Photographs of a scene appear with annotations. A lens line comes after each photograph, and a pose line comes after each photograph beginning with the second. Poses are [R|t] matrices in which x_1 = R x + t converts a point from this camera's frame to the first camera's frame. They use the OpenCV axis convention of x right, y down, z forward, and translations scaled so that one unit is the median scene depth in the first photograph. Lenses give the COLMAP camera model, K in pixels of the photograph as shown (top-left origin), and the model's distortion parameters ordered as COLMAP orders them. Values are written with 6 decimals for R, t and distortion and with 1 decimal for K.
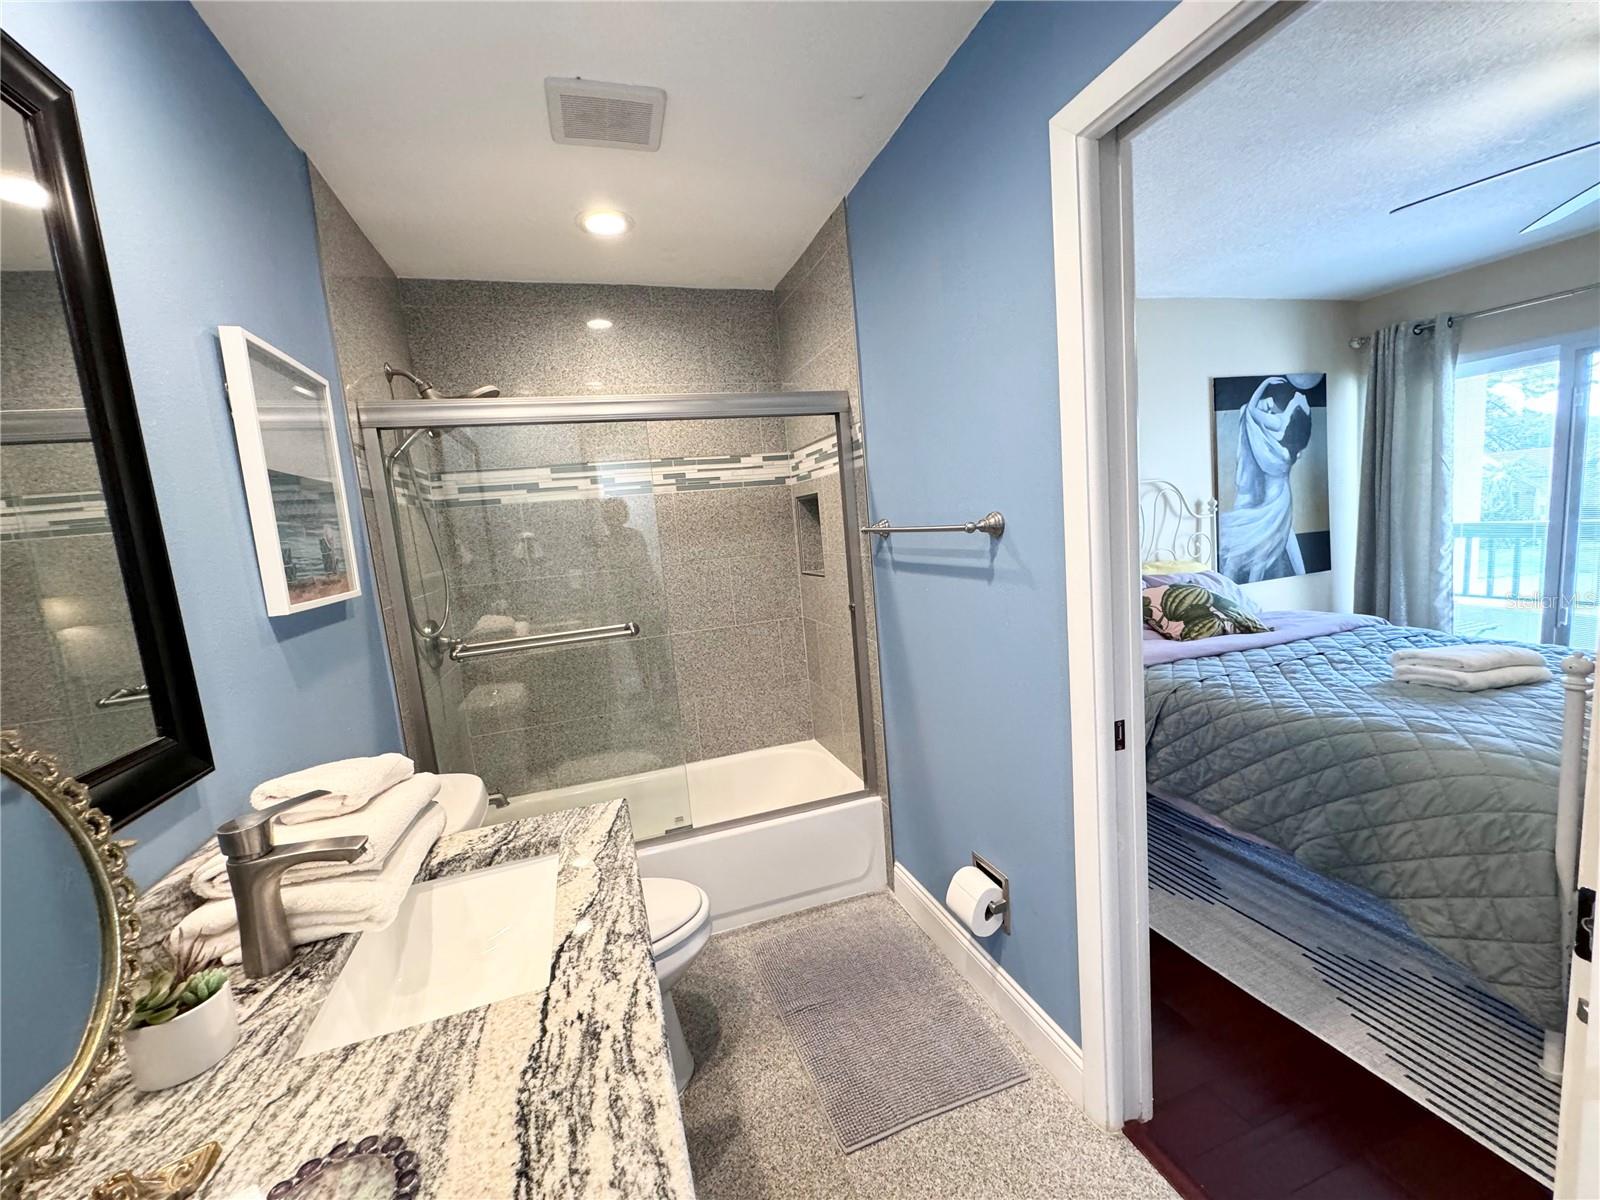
lens RADIAL K [[638.0, 0, 797.7], [0, 638.0, 600.5], [0, 0, 1]] dist [0.000595, 0.000032]
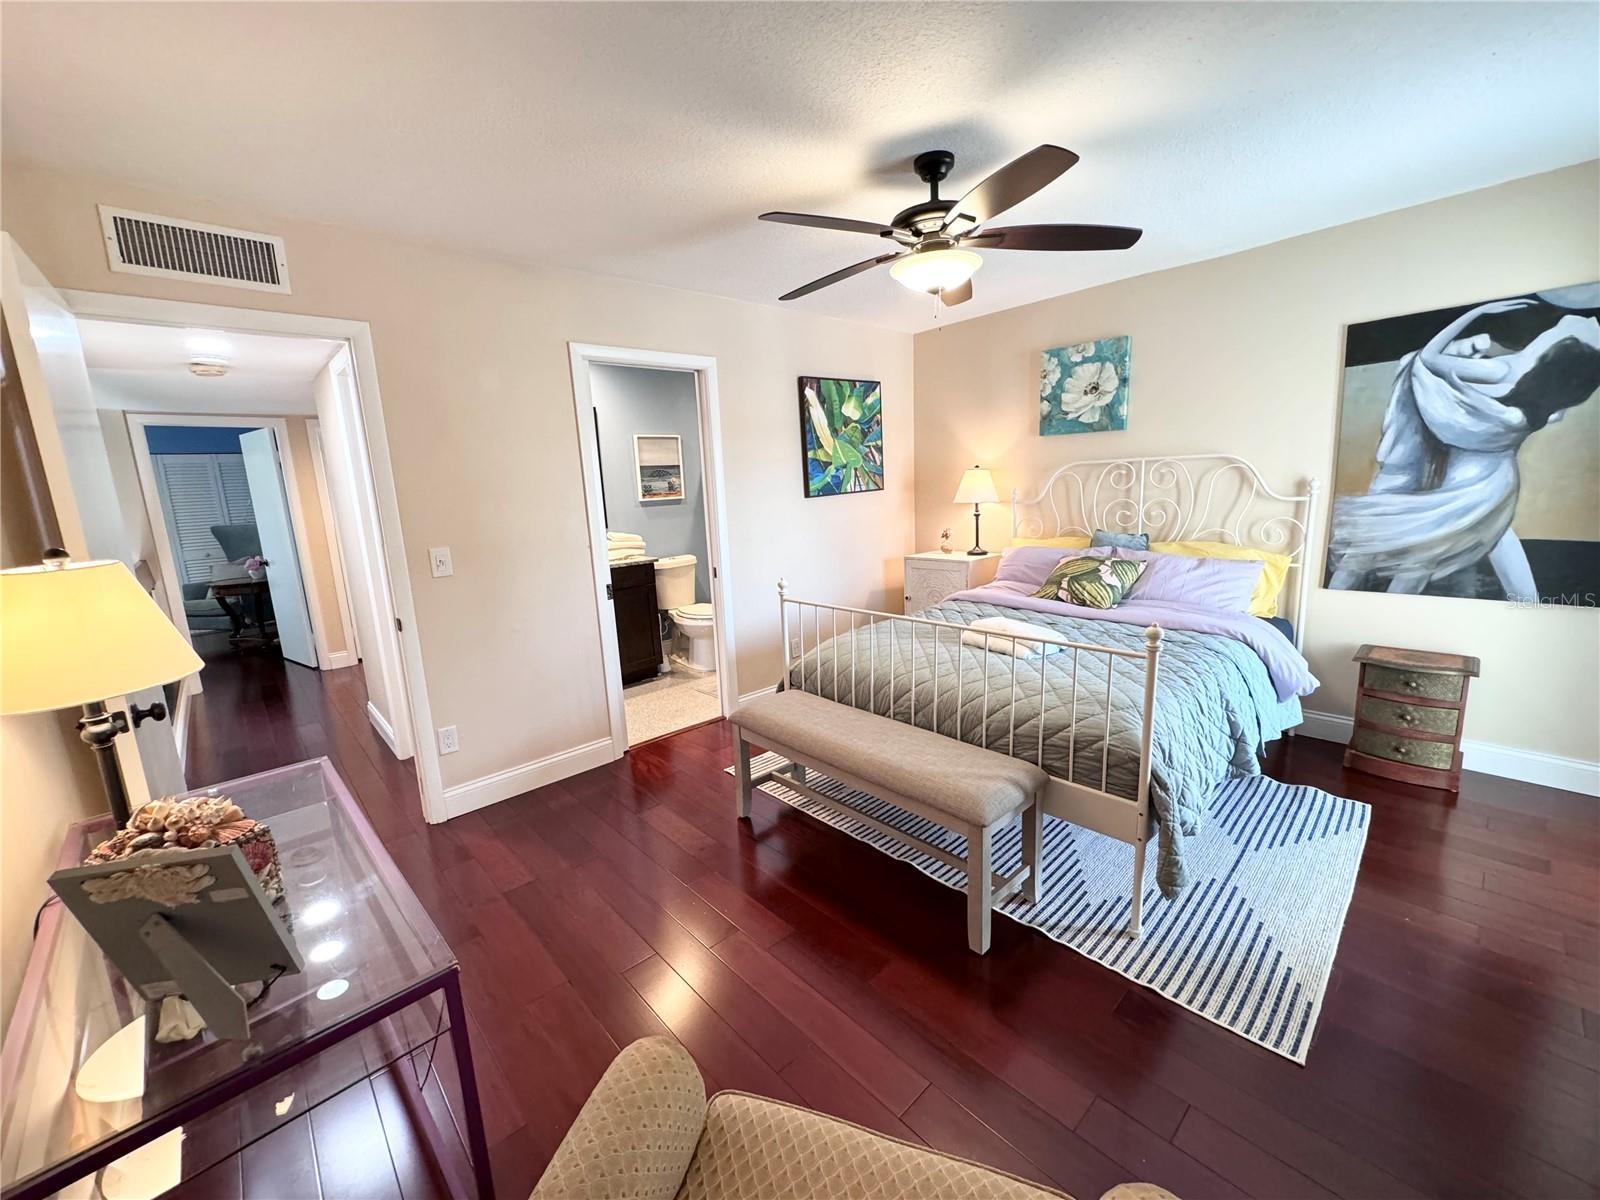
lens RADIAL K [[638.0, 0, 799.6], [0, 638.0, 595.4], [0, 0, 1]] dist [0.000595, 0.000032]
pose [[0.426899, 0.233648, -0.873594, 1.091784], [-0.101727, 0.972321, 0.210343, -0.114336], [0.898559, -0.000927, 0.438851, 0.036313]]
